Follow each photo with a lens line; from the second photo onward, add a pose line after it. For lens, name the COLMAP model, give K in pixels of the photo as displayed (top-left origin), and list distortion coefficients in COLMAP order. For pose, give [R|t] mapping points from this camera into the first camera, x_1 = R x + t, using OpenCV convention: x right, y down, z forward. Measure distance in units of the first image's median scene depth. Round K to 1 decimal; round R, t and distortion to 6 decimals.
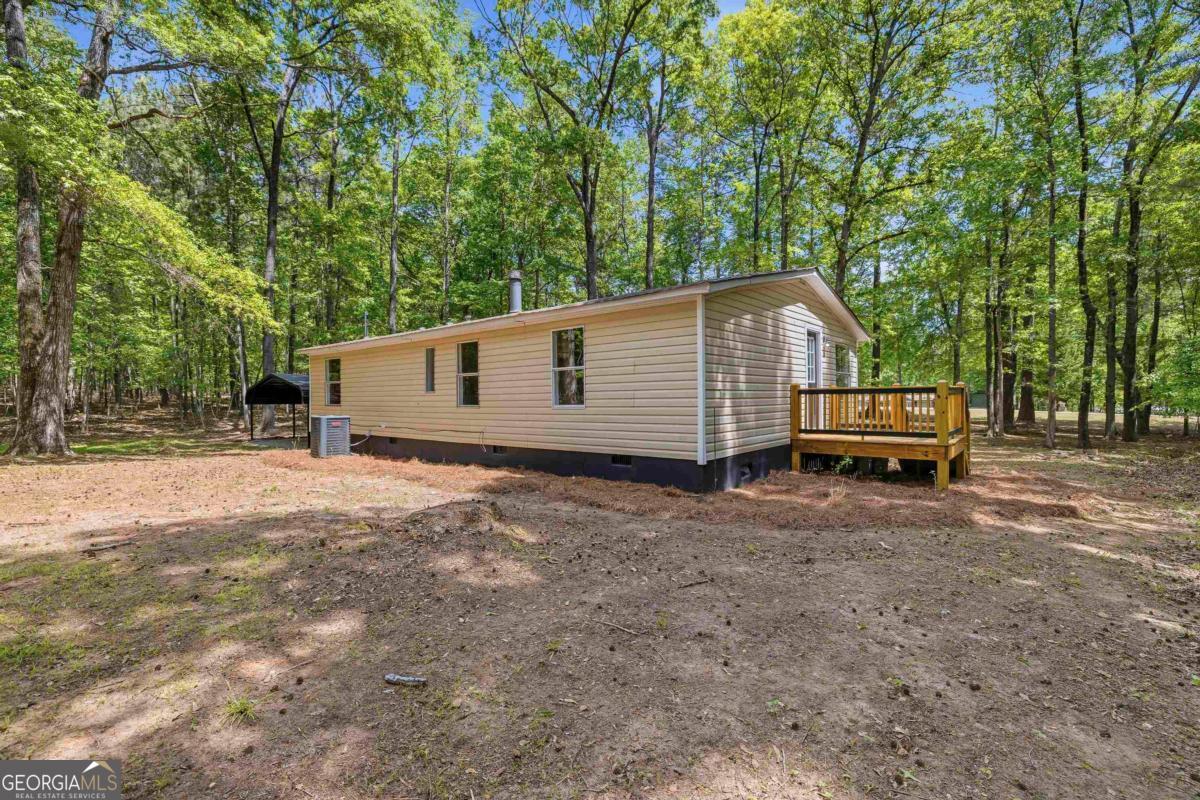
lens RADIAL K [[523.0, 0, 600.0], [0, 523.0, 400.0], [0, 0, 1]] dist [-0.002790, -0.000733]
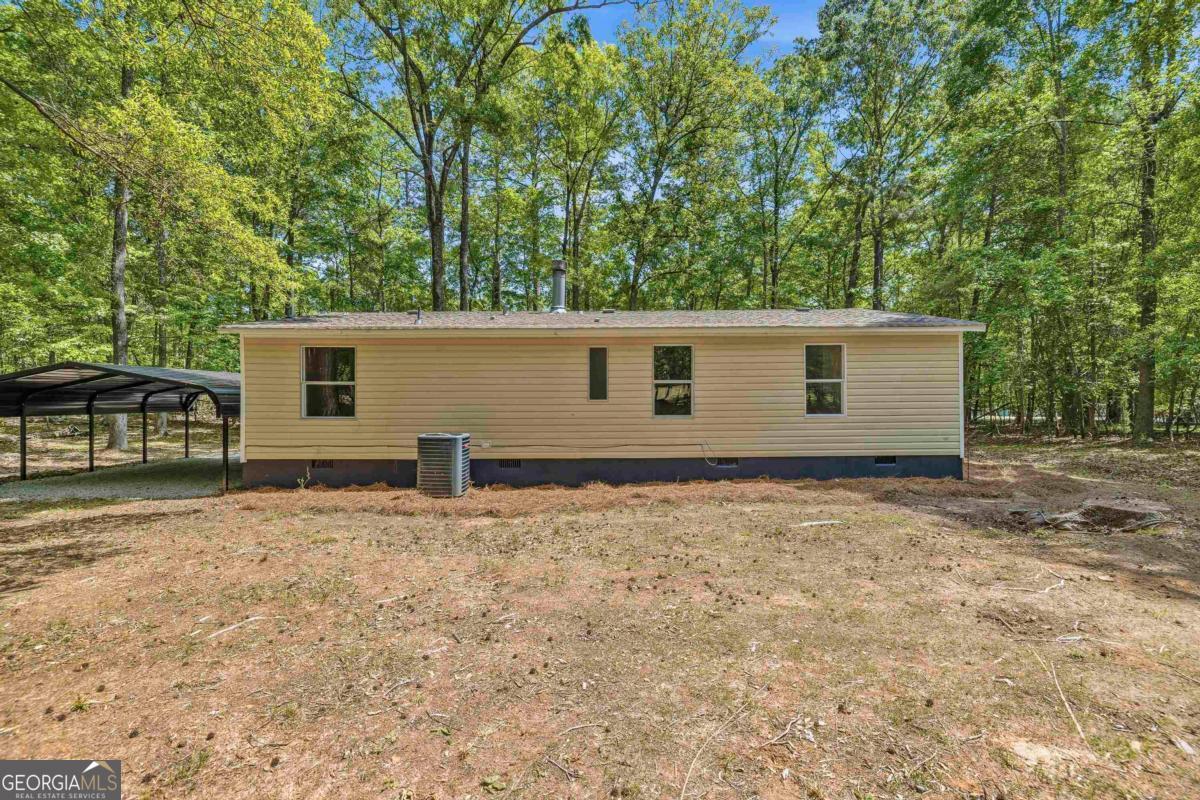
lens RADIAL K [[523.0, 0, 600.0], [0, 523.0, 400.0], [0, 0, 1]] dist [-0.002790, -0.000733]
pose [[0.775685, 0.004265, 0.631106, -0.991595], [0.004794, 0.999908, -0.012650, -0.007651], [-0.631102, 0.012838, 0.775593, 0.401265]]
